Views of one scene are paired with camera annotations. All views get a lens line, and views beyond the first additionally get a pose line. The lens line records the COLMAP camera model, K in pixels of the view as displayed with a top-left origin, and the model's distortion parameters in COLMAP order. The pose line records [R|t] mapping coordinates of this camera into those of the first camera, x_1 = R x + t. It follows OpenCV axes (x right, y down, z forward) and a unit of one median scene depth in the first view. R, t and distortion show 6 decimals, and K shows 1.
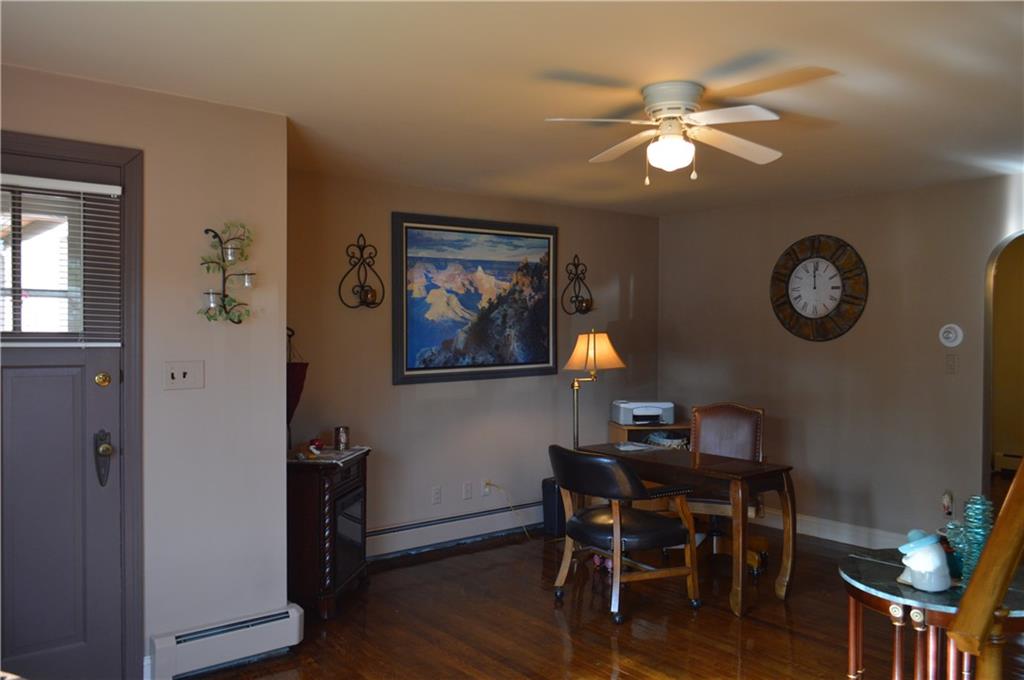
lens RADIAL K [[811.2, 0, 526.2], [0, 811.2, 340.4], [0, 0, 1]] dist [-0.012398, 0.004230]
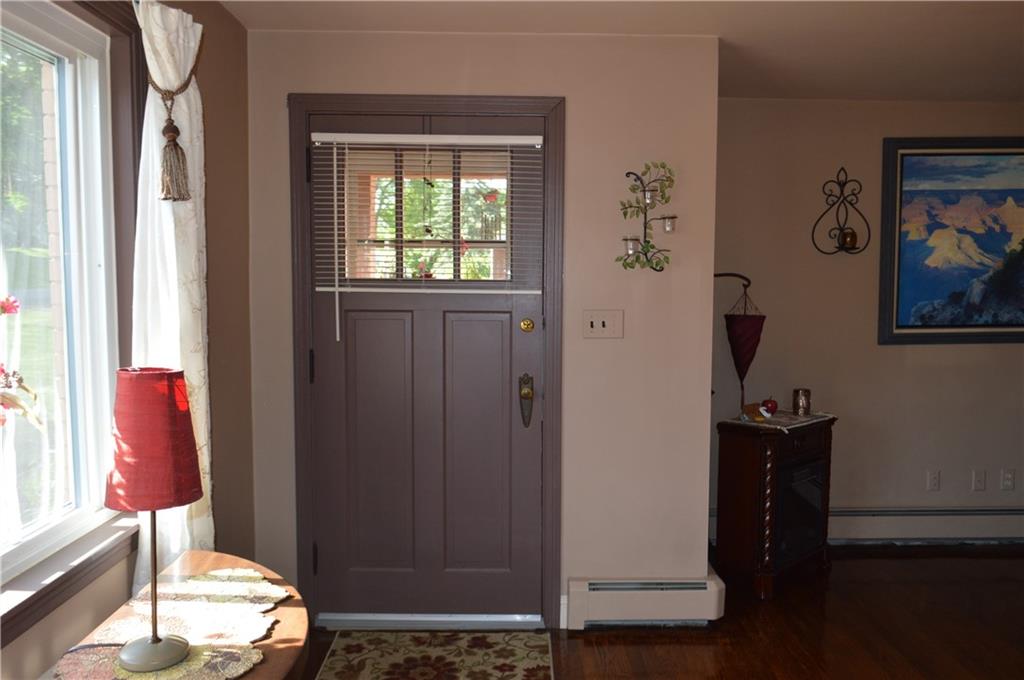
lens RADIAL K [[811.2, 0, 526.2], [0, 811.2, 340.4], [0, 0, 1]] dist [-0.012398, 0.004230]
pose [[0.779708, 0.045582, -0.624482, 0.088009], [-0.008890, 0.998052, 0.061750, 0.001927], [0.626080, -0.042596, 0.778595, 0.127294]]
